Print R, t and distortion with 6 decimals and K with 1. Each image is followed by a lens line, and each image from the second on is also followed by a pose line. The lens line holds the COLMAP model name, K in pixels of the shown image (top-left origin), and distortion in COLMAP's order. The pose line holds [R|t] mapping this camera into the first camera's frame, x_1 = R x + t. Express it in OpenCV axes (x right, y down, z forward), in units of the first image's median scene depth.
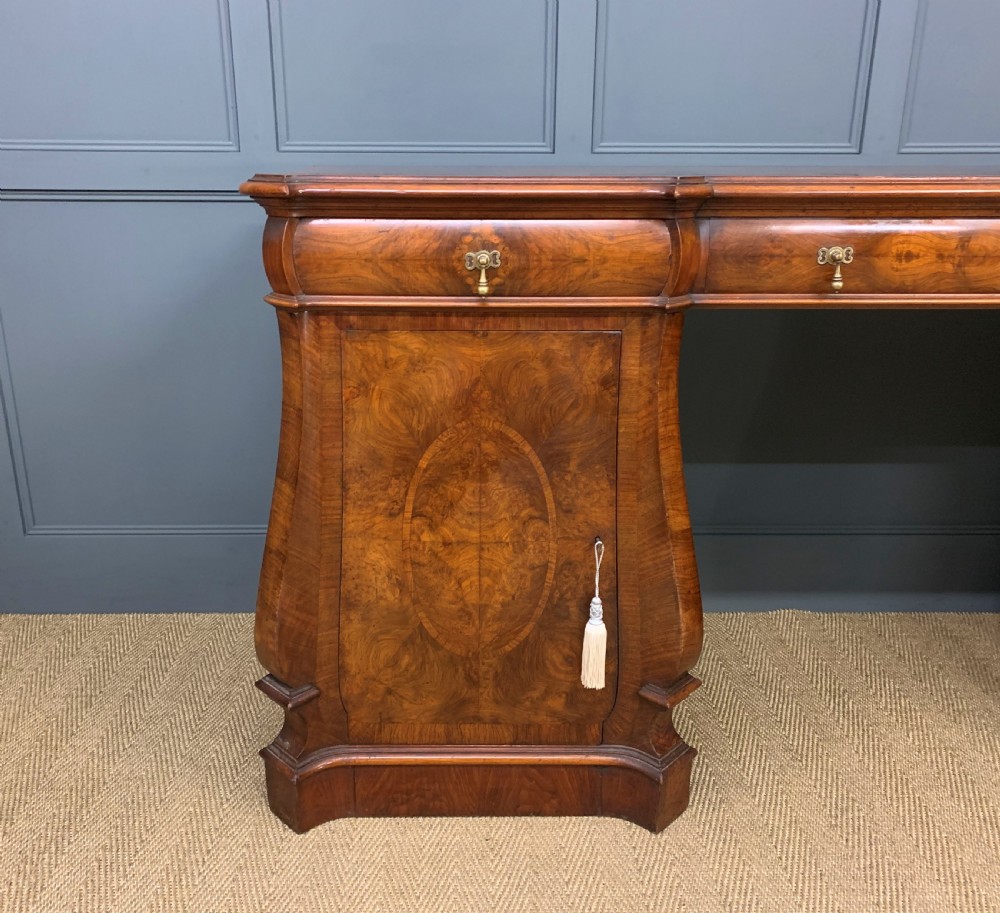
lens RADIAL K [[928.2, 0, 480.7], [0, 928.2, 451.6], [0, 0, 1]] dist [0.180098, -0.470376]
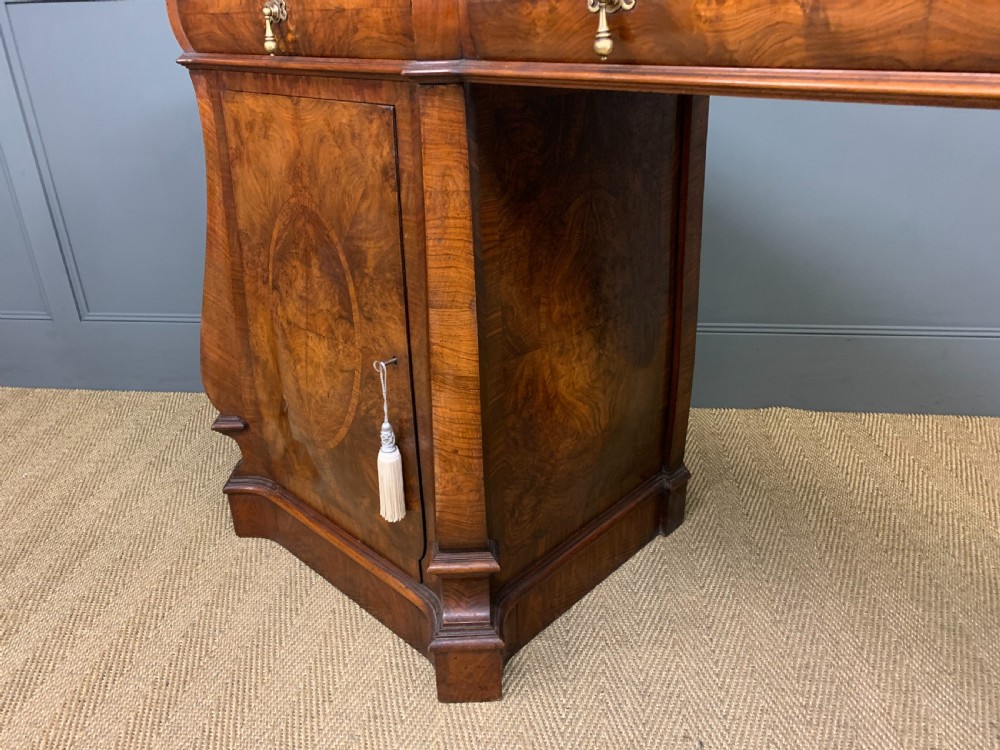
lens RADIAL K [[768.9, 0, 489.3], [0, 768.9, 369.7], [0, 0, 1]] dist [0.048762, -0.043444]
pose [[0.713459, 0.275554, -0.644241, 0.662653], [-0.191883, 0.961116, 0.198588, -0.057134], [0.673912, -0.018066, 0.738591, 0.537641]]
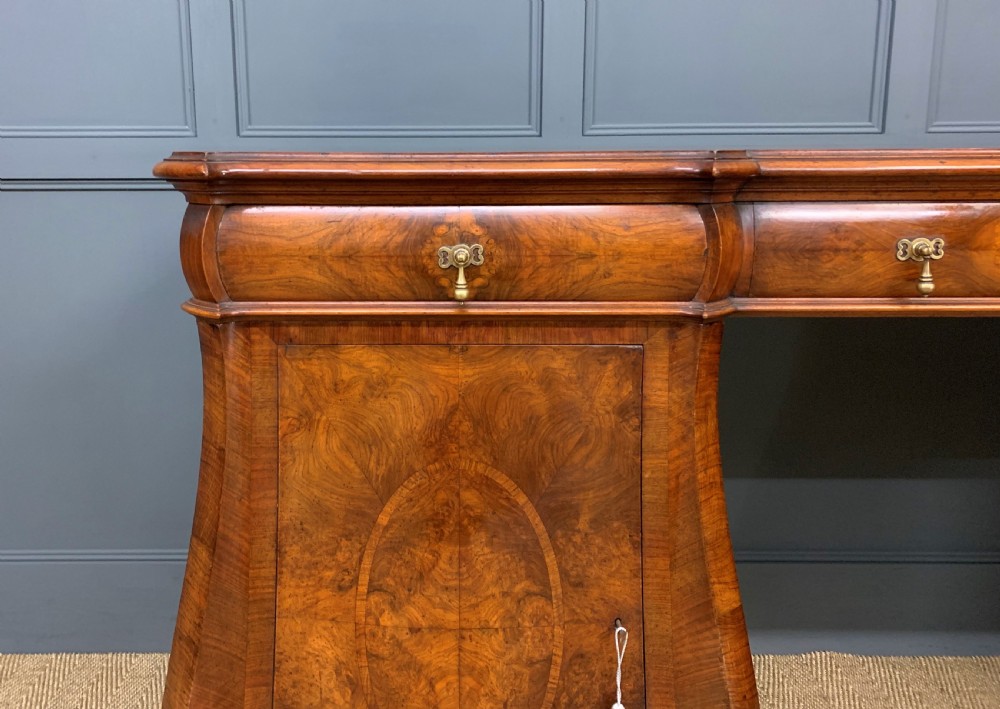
lens RADIAL K [[844.3, 0, 446.3], [0, 844.3, 286.7], [0, 0, 1]] dist [0.114400, -0.252607]
pose [[0.999758, -0.004653, -0.021488, 0.004670], [0.001368, 0.988622, -0.150412, -0.068774], [0.021944, 0.150347, 0.988390, 0.288293]]
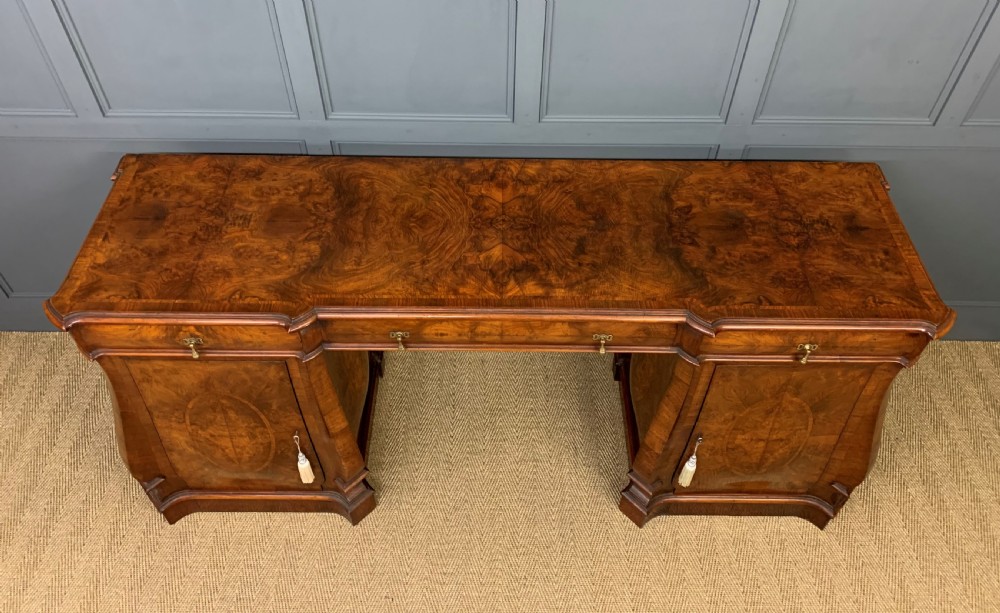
lens RADIAL K [[789.2, 0, 504.3], [0, 789.2, 228.0], [0, 0, 1]] dist [0.043535, -0.072124]
pose [[0.999876, 0.015229, 0.004072, 0.526715], [-0.015387, 0.886694, 0.462100, -0.996680], [0.003427, -0.462106, 0.886818, -0.193591]]
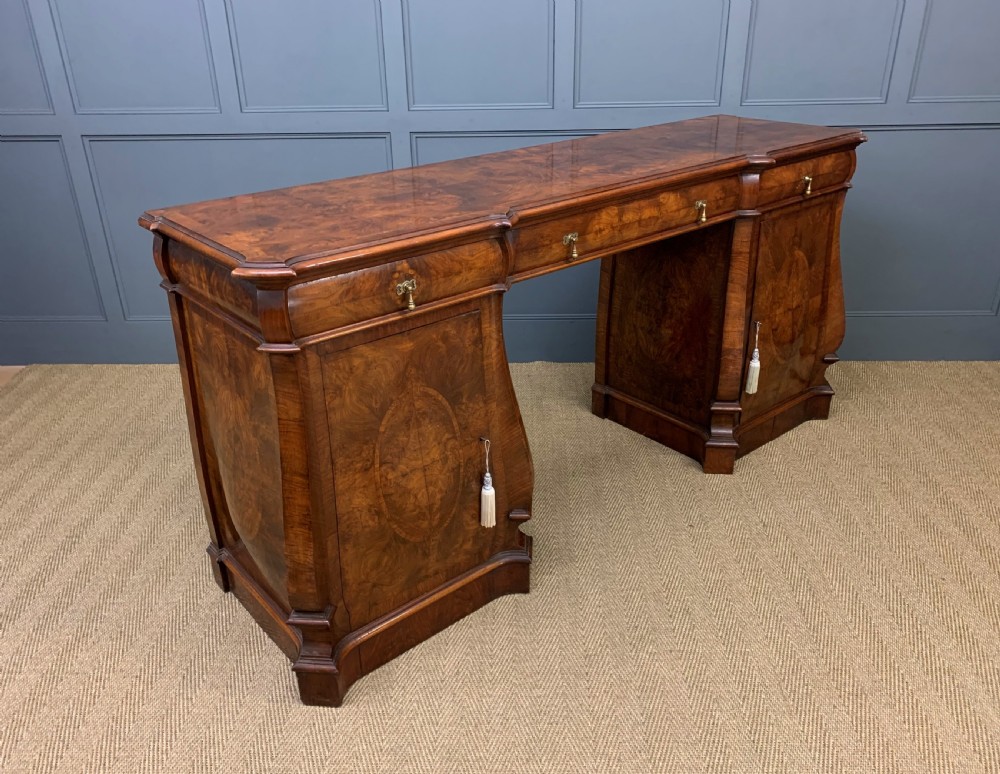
lens RADIAL K [[808.4, 0, 500.0], [0, 808.4, 387.0], [0, 0, 1]] dist [0.055361, -0.001976]
pose [[0.772596, -0.290794, 0.564388, -0.601915], [0.220803, 0.956518, 0.190575, -0.244440], [-0.595265, -0.022619, 0.803211, -0.111711]]
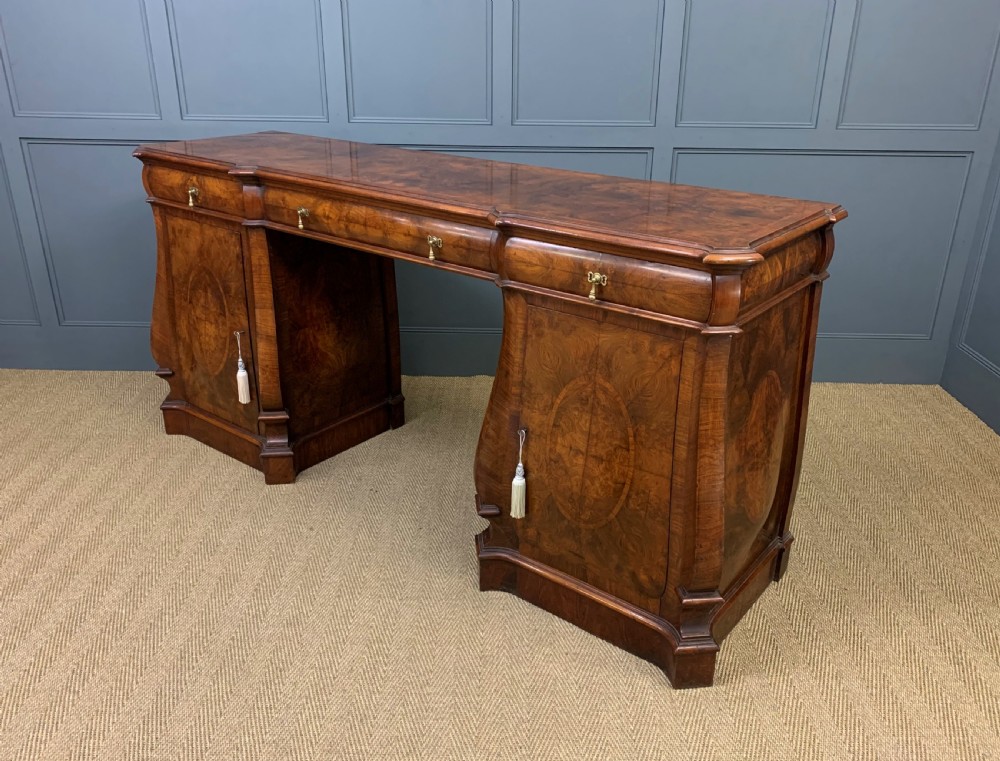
lens RADIAL K [[859.8, 0, 500.0], [0, 859.8, 380.5], [0, 0, 1]] dist [0.029209, -0.007484]
pose [[0.780414, 0.248345, -0.573828, 1.737822], [-0.201603, 0.968668, 0.145045, -0.198697], [0.591870, 0.002490, 0.806030, -0.221622]]
